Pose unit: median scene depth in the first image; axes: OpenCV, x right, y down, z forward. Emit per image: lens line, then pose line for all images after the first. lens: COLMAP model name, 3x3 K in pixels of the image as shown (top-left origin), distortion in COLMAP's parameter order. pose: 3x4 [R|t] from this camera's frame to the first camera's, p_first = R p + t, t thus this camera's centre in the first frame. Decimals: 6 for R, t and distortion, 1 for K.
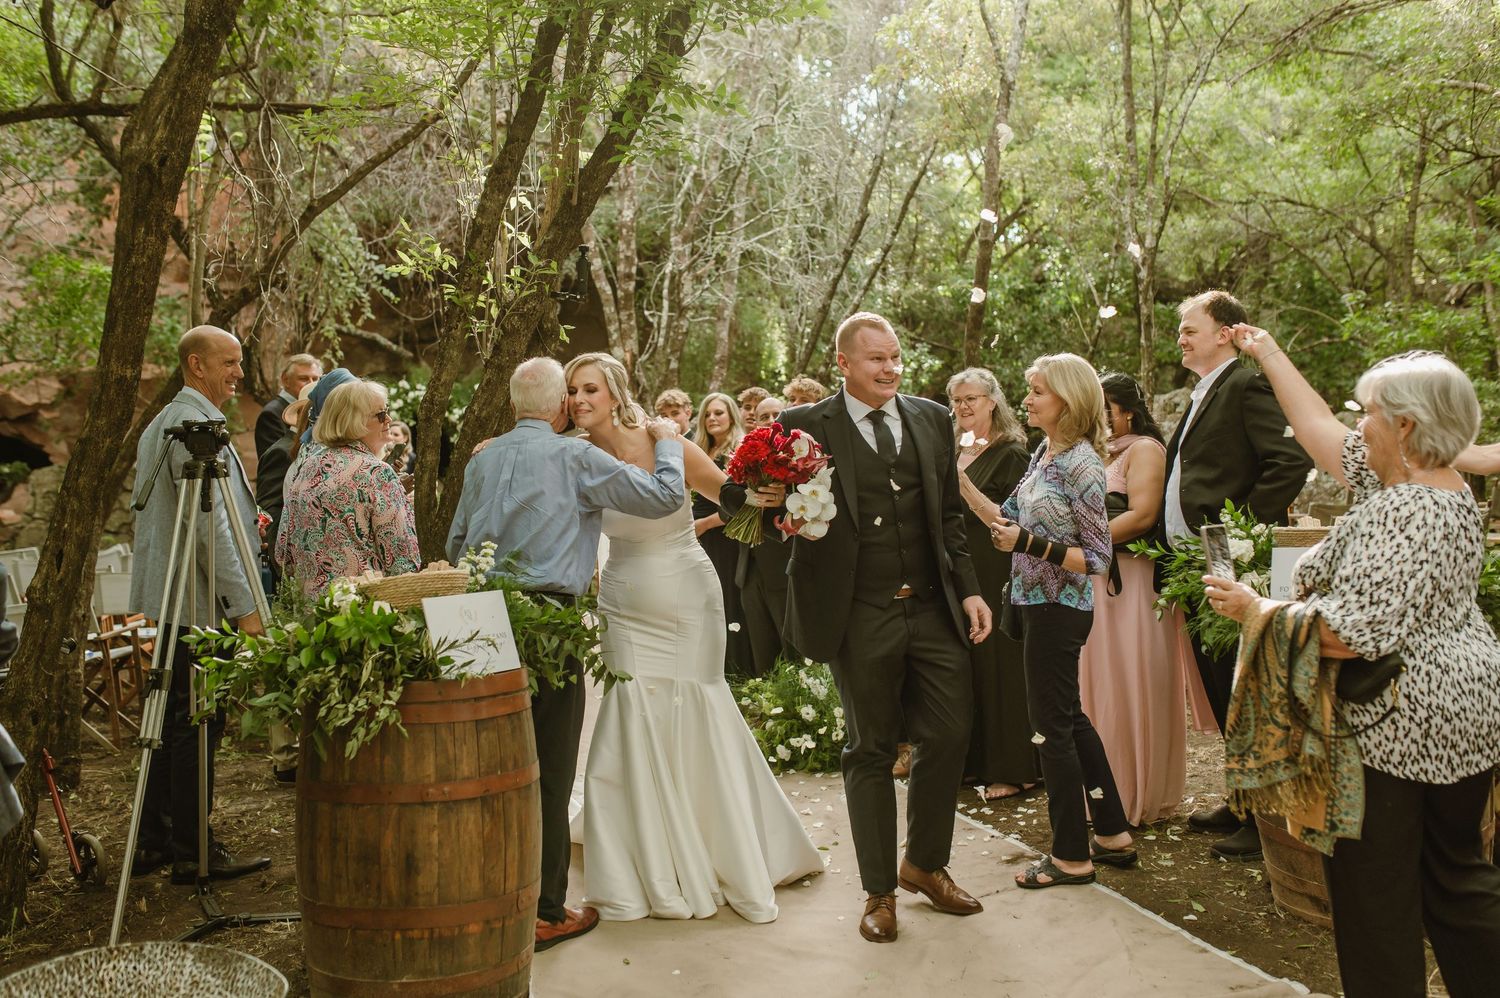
lens RADIAL K [[1460.7, 0, 750.0], [0, 1460.7, 499.0], [0, 0, 1]] dist [0.036622, 0.005238]
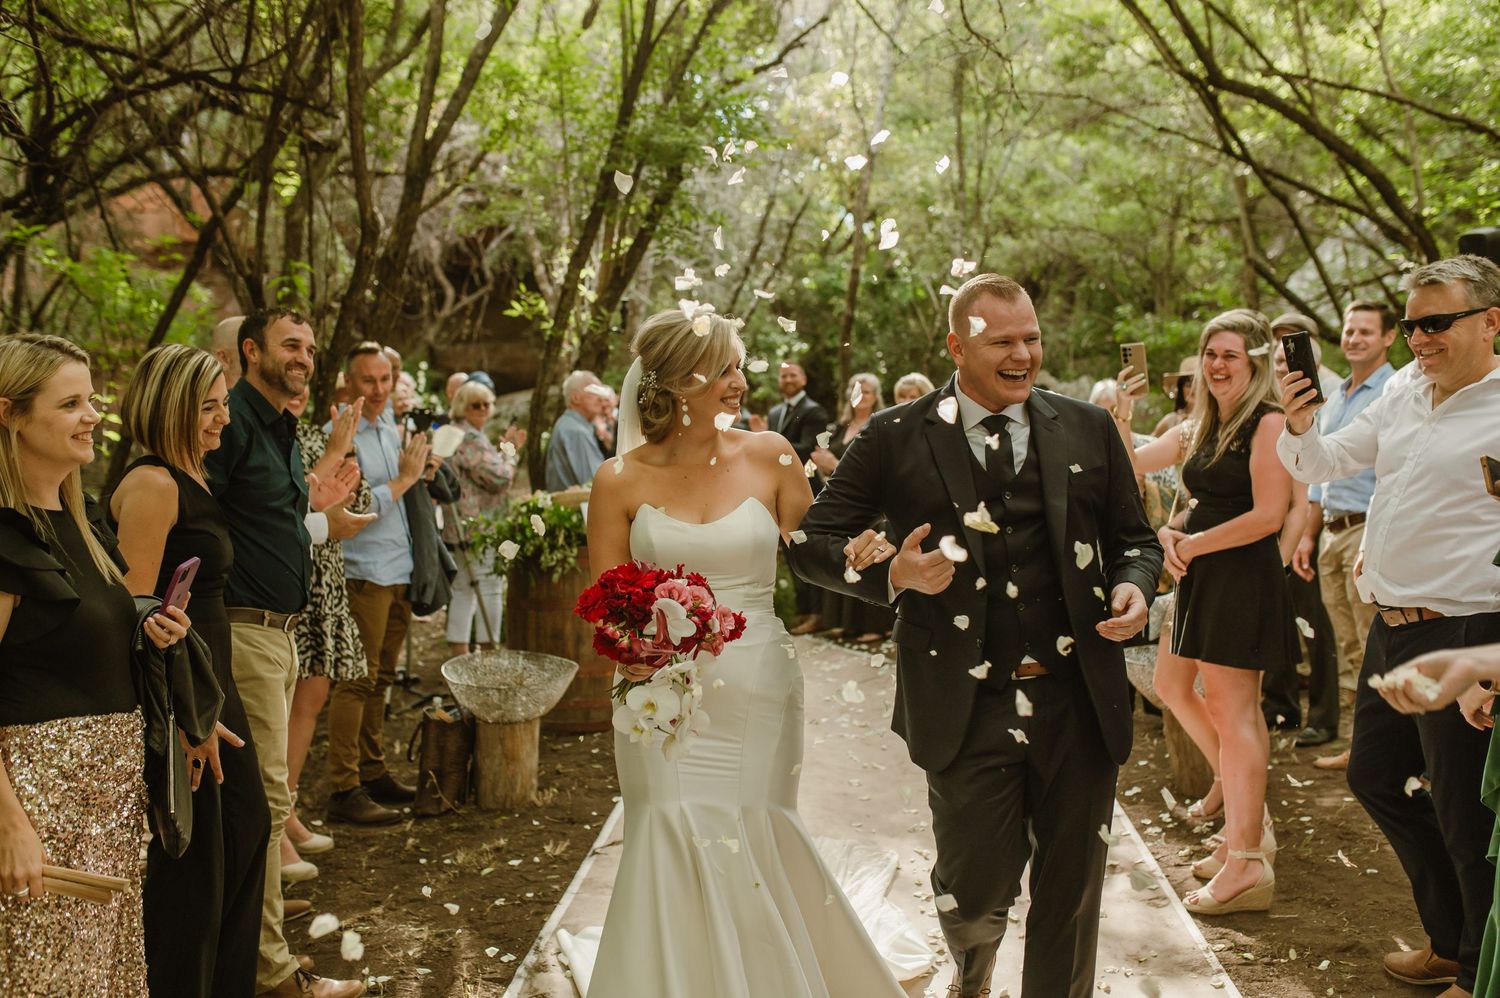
lens RADIAL K [[1419.7, 0, 744.1], [0, 1419.7, 501.7], [0, 0, 1]] dist [0.011575, 0.083608]
pose [[0.995391, 0.001900, 0.095883, -0.047965], [-0.004377, 0.999662, 0.025625, 0.004342], [-0.095802, -0.025926, 0.995063, -0.217216]]
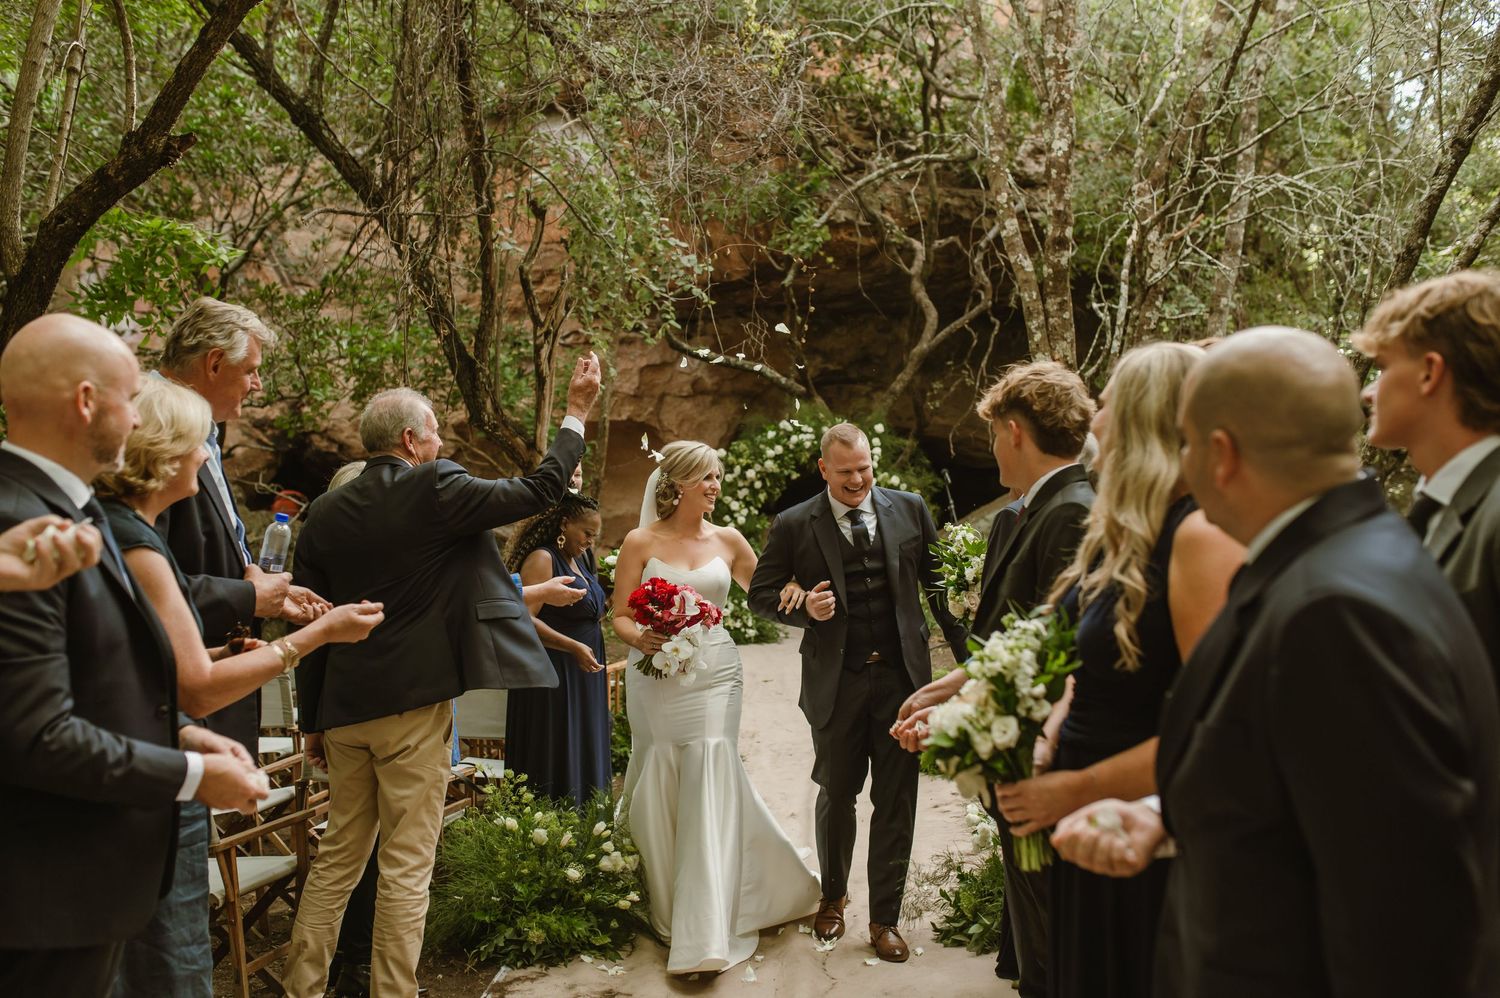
lens RADIAL K [[1419.7, 0, 744.1], [0, 1419.7, 501.7], [0, 0, 1]] dist [0.011575, 0.083608]
pose [[0.938879, 0.002701, -0.344237, 0.001922], [-0.015852, 0.999248, -0.035394, -0.014220], [0.343883, 0.038688, 0.938215, 0.368205]]
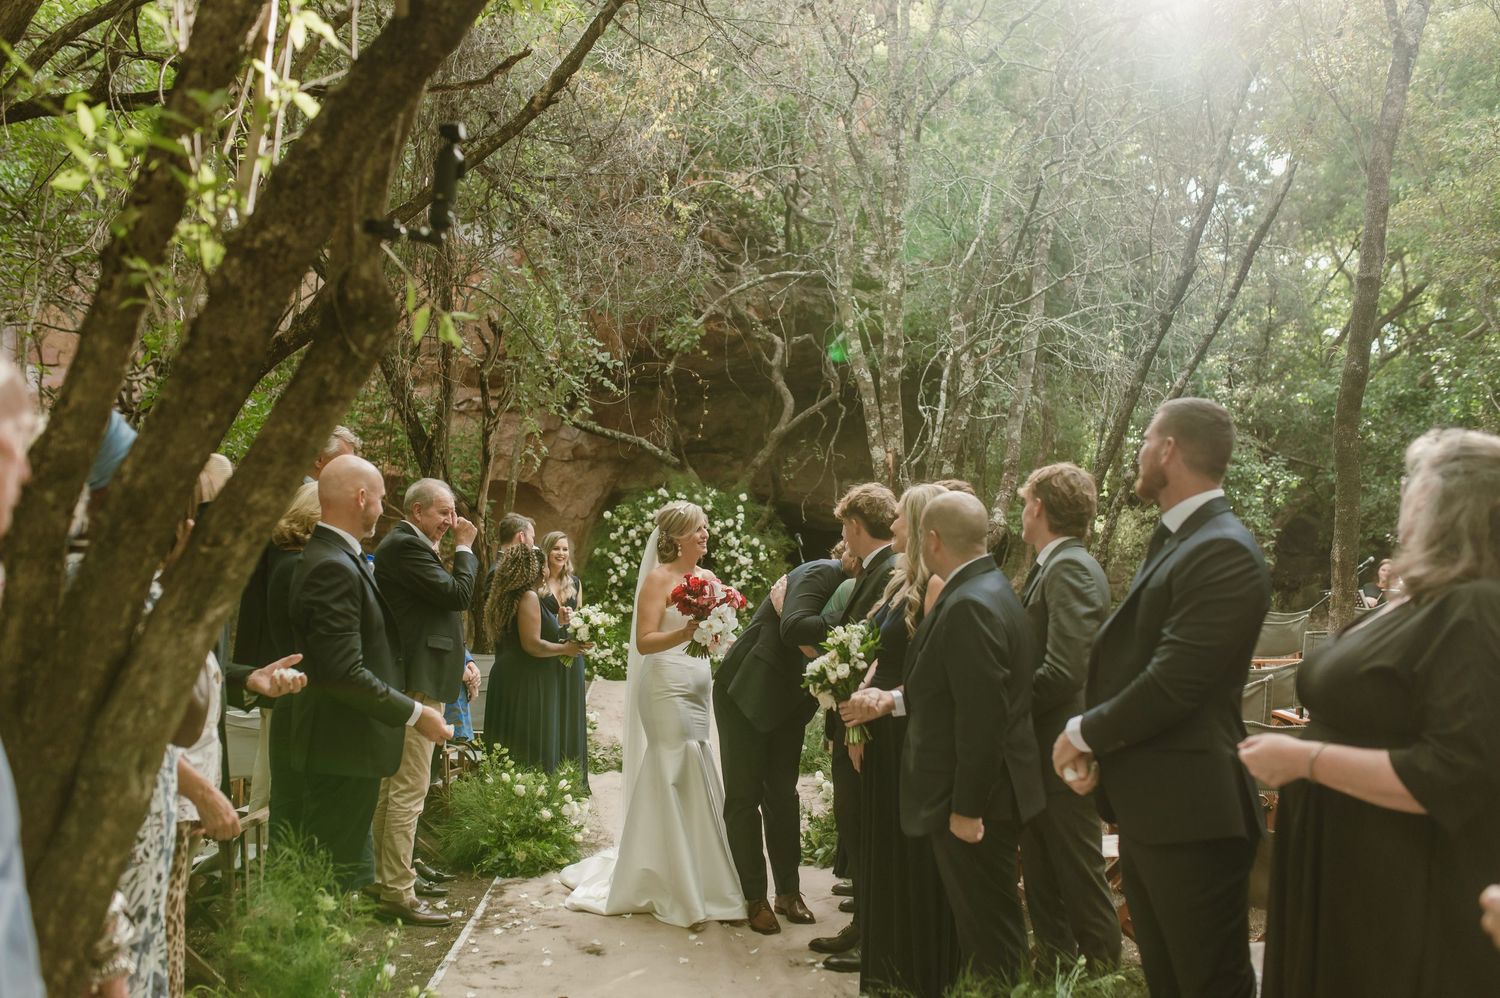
lens RADIAL K [[1419.7, 0, 744.1], [0, 1419.7, 501.7], [0, 0, 1]] dist [0.011575, 0.083608]
pose [[0.970310, 0.014781, -0.241413, 0.029508], [-0.034414, 0.996413, -0.077312, -0.008568], [0.239405, 0.083325, 0.967338, 0.211786]]
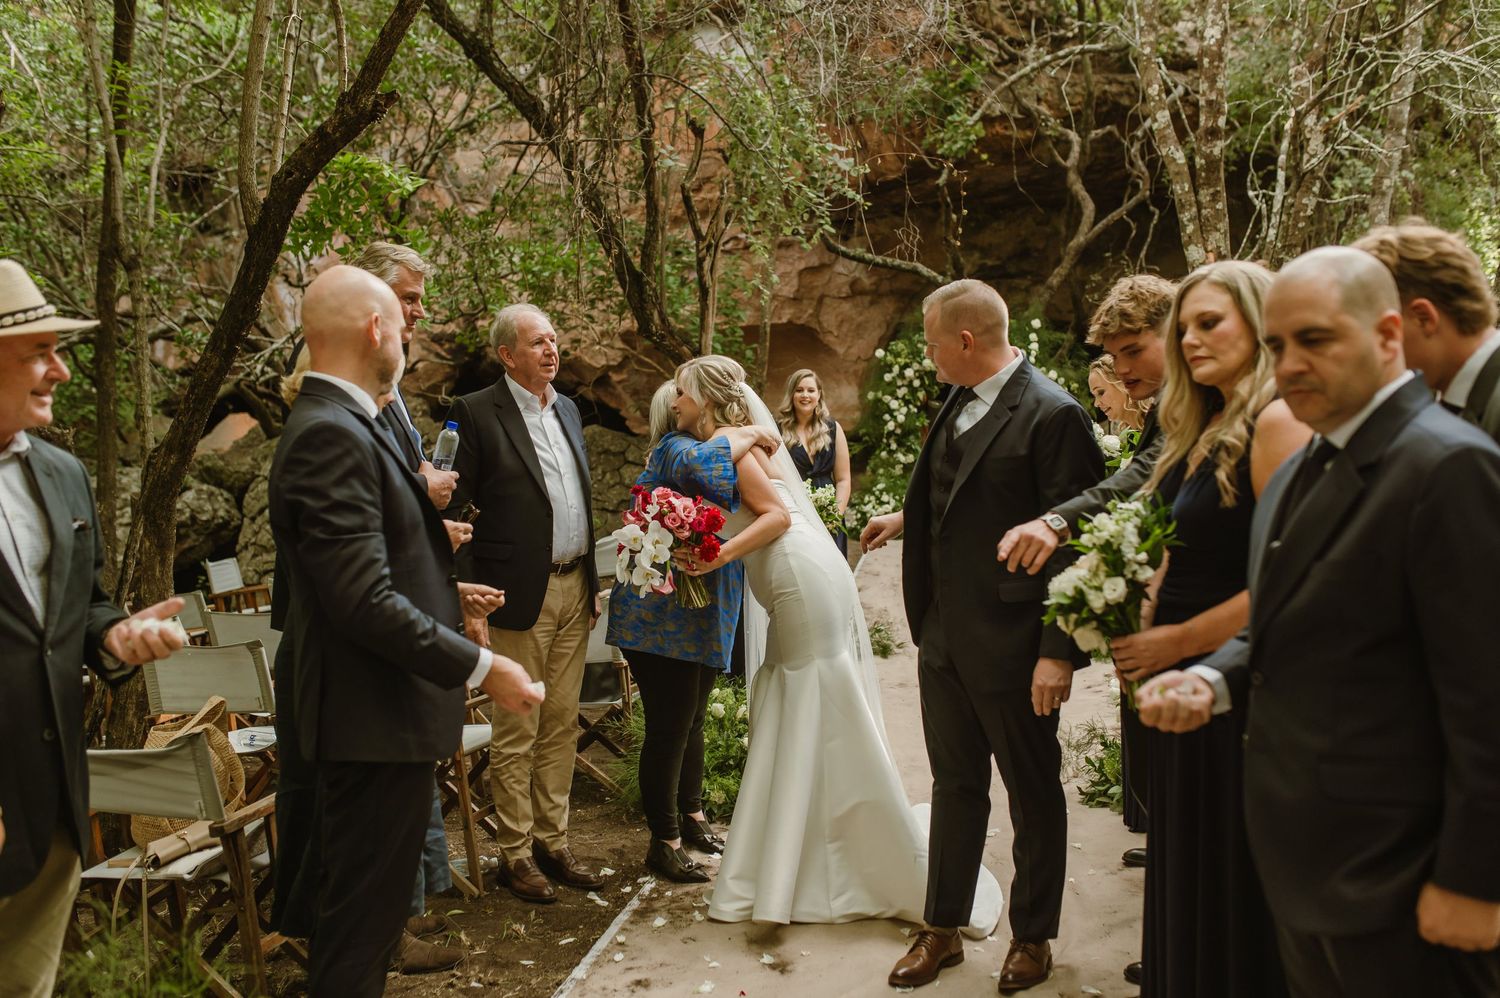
lens RADIAL K [[1417.9, 0, 759.9], [0, 1417.9, 502.7], [0, 0, 1]] dist [-0.000703, 0.111020]
pose [[0.897895, 0.008287, -0.440132, 0.014765], [0.008766, 0.999288, 0.036696, -0.014192], [0.440122, -0.036808, 0.897183, 0.342296]]
